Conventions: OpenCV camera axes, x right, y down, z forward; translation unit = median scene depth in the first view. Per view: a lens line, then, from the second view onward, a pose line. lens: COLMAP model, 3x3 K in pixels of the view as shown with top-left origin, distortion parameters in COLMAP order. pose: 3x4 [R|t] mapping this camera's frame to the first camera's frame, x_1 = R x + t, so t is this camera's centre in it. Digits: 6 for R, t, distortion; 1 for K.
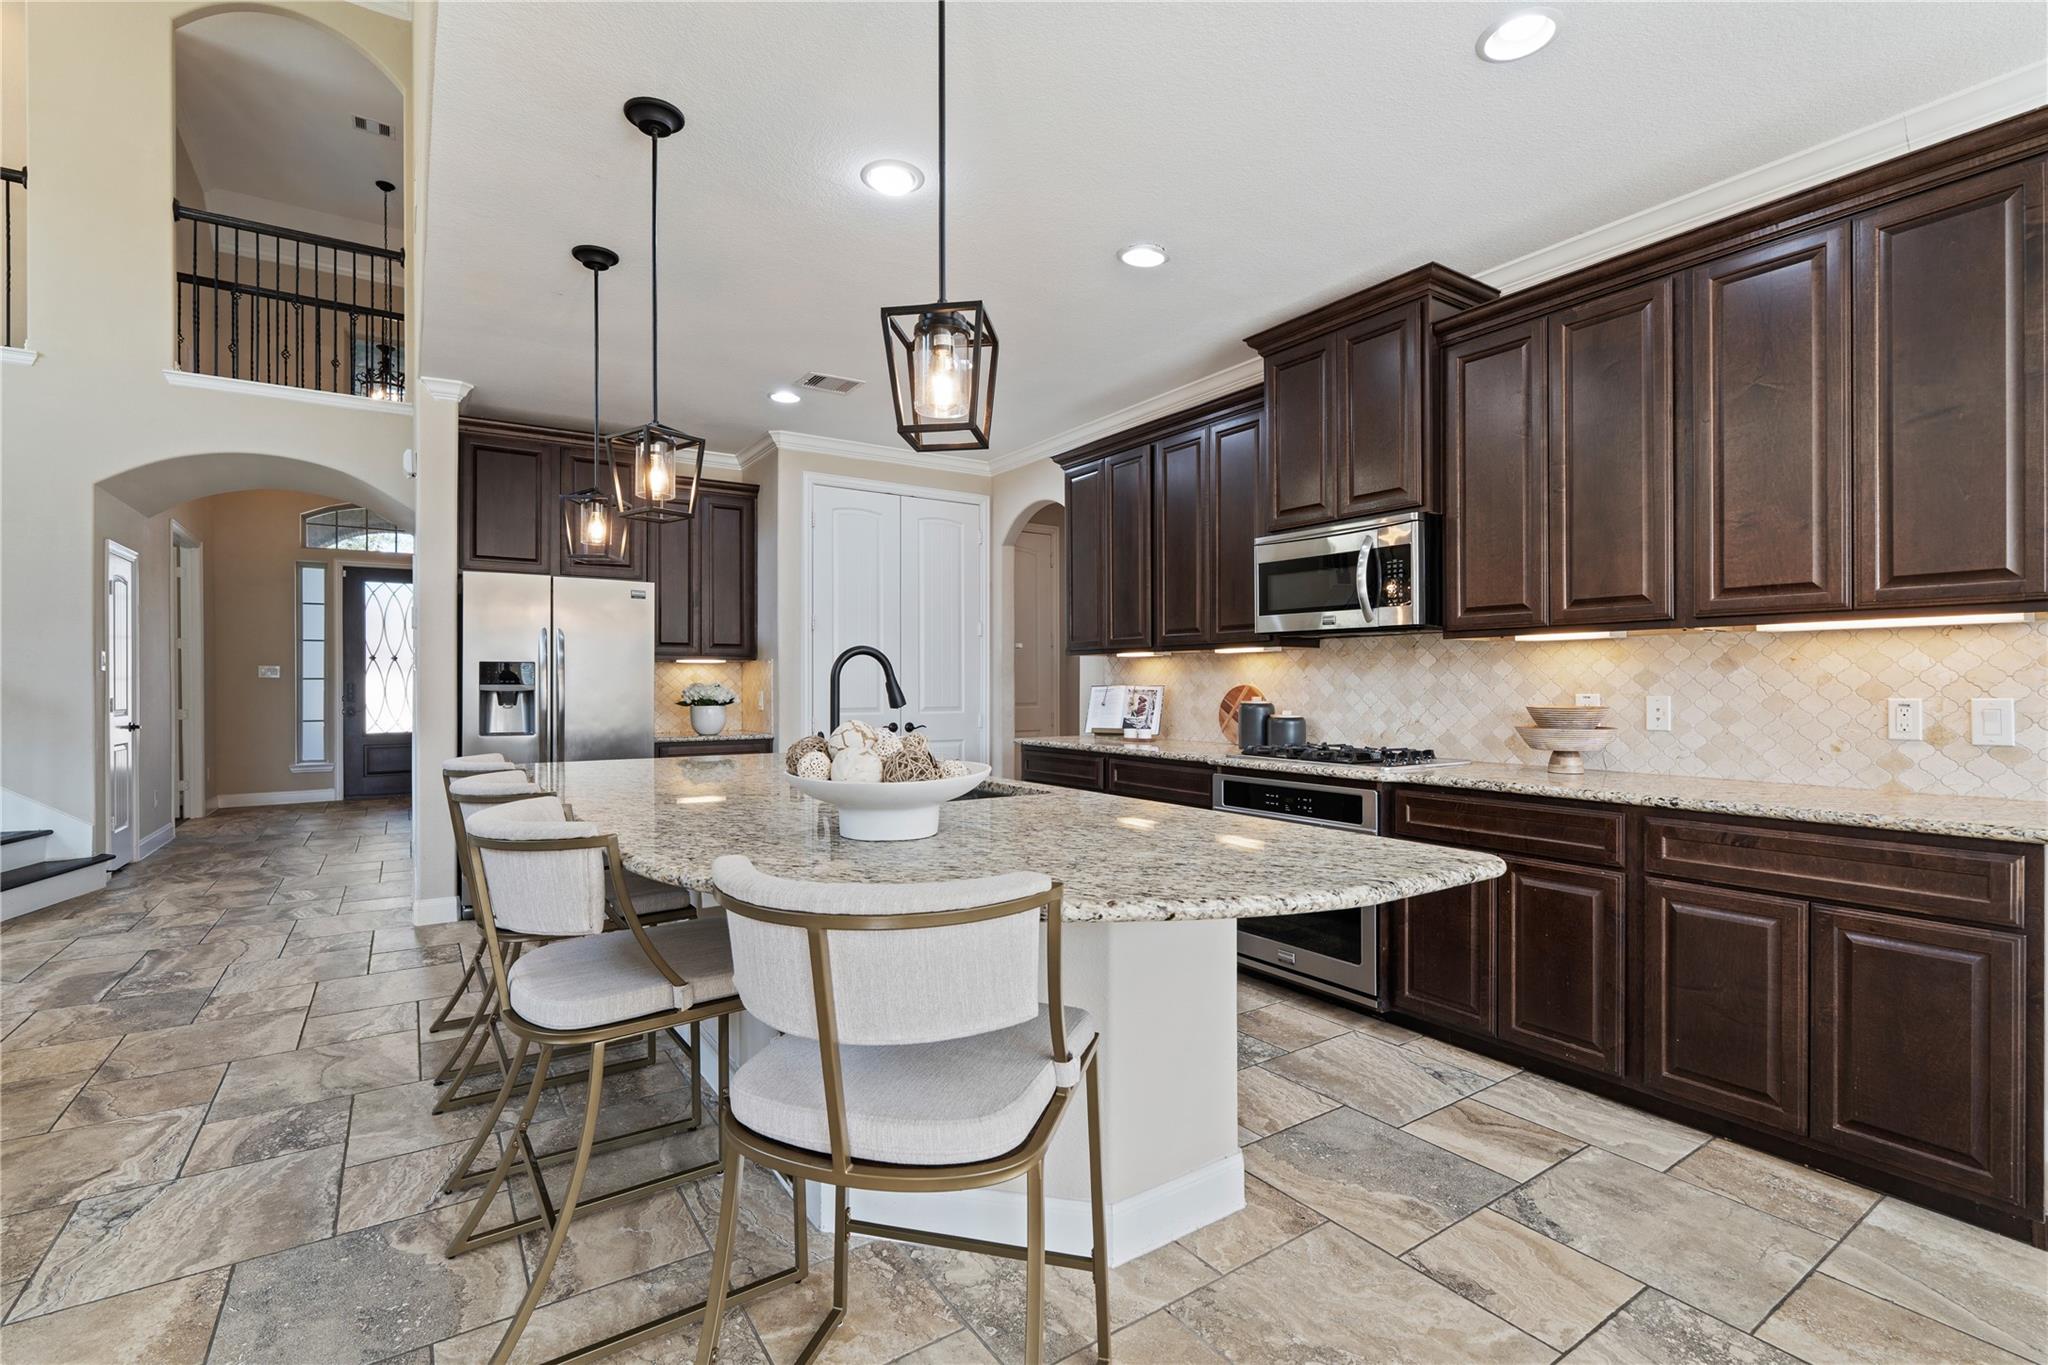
lens RADIAL K [[919.1, 0, 1024.0], [0, 919.1, 682.5], [0, 0, 1]] dist [-0.007336, 0.001624]
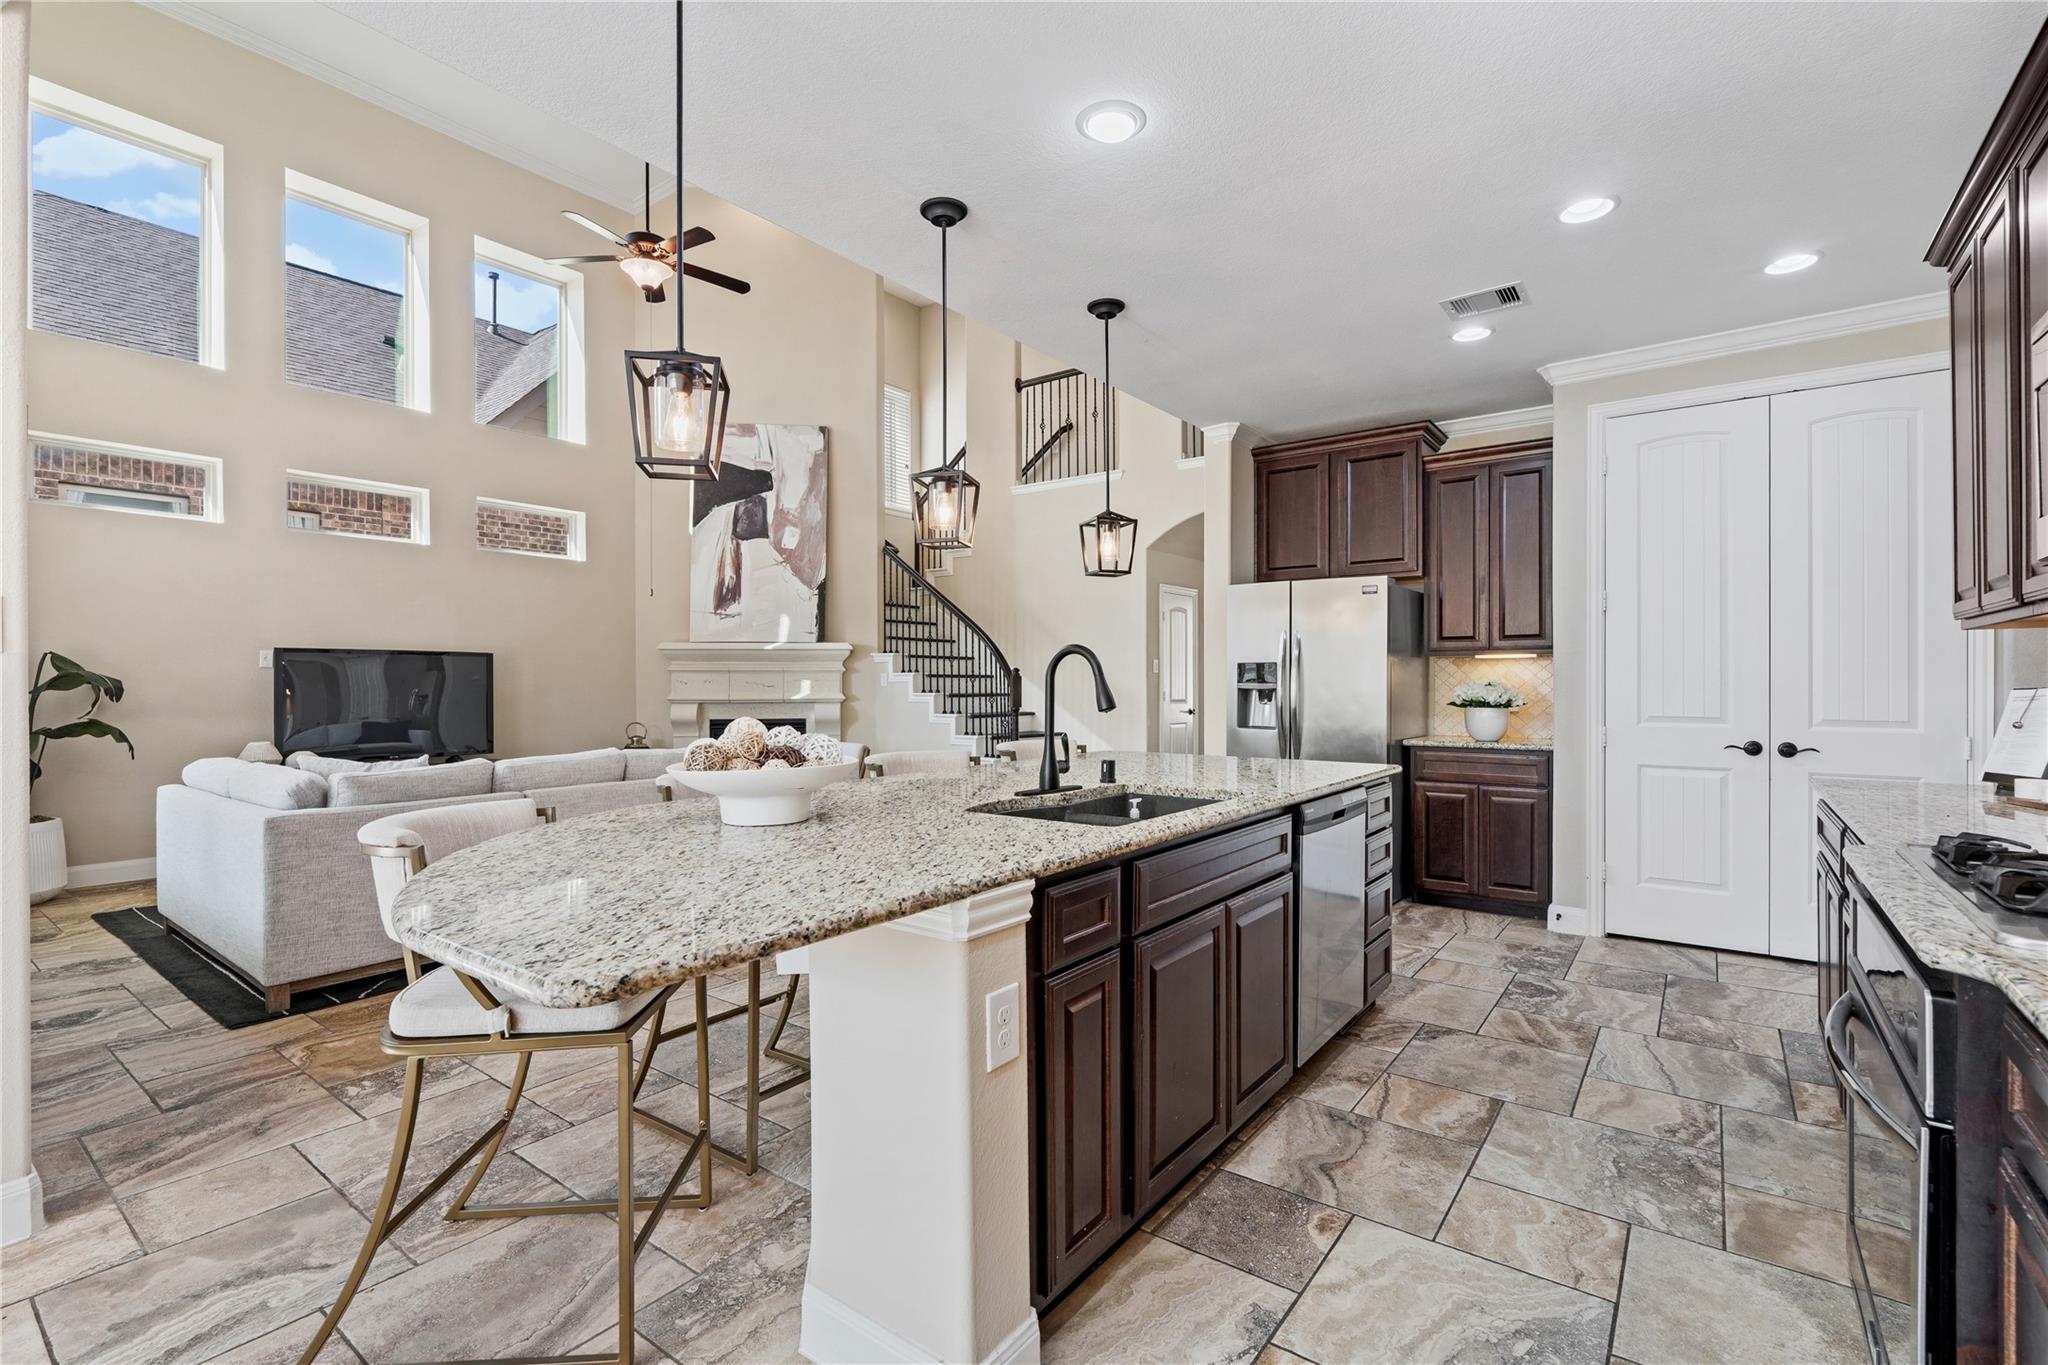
lens RADIAL K [[919.1, 0, 1024.0], [0, 919.1, 682.5], [0, 0, 1]] dist [-0.007336, 0.001624]
pose [[0.327193, 0.001504, -0.944956, 0.465006], [0.002708, 0.999993, 0.002529, -0.002701], [0.944954, -0.003386, 0.327187, 0.428074]]
